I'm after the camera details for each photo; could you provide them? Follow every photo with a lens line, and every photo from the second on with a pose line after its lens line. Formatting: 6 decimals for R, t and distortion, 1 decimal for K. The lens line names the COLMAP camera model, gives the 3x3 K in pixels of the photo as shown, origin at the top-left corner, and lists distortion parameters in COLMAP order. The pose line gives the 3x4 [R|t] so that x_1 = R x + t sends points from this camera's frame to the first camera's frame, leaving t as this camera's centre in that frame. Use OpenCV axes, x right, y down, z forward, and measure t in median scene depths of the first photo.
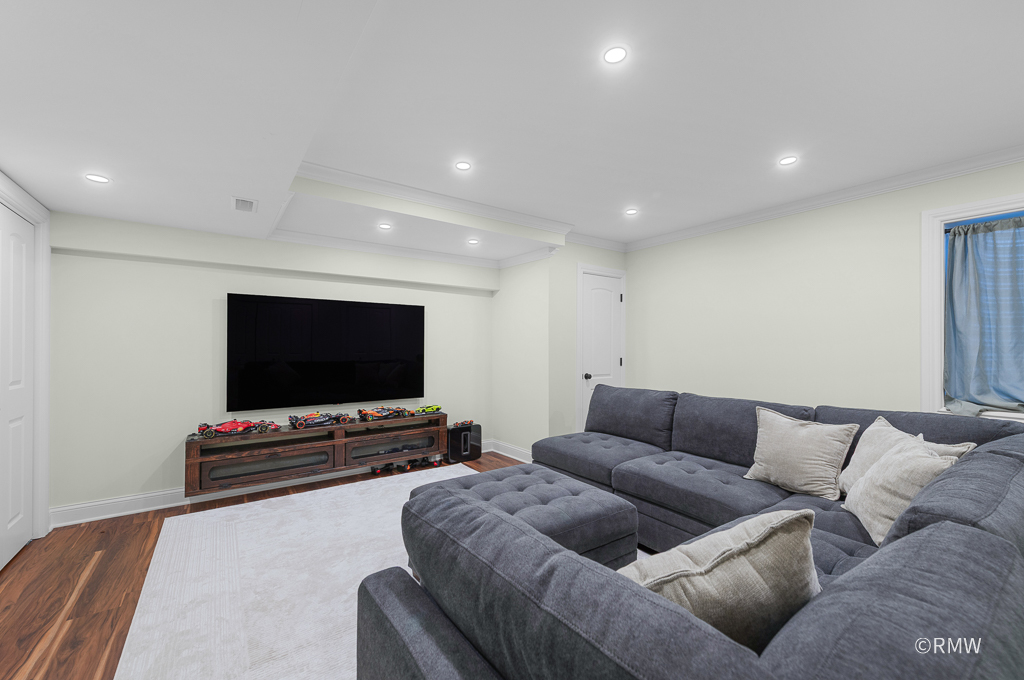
lens RADIAL K [[415.5, 0, 509.6], [0, 415.5, 325.9], [0, 0, 1]] dist [0.015019, -0.006174]
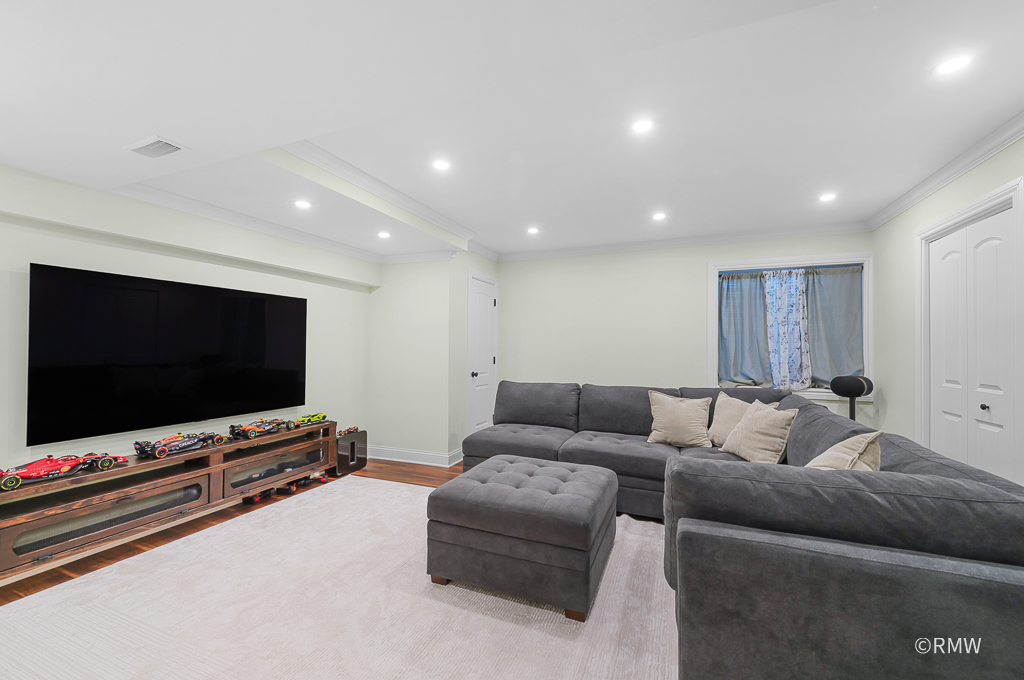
lens RADIAL K [[415.5, 0, 509.6], [0, 415.5, 325.9], [0, 0, 1]] dist [0.015019, -0.006174]
pose [[0.846763, 0.029602, 0.531146, -0.389556], [-0.029647, 0.999525, -0.008441, 0.003036], [-0.531143, -0.008599, 0.847238, 0.055682]]
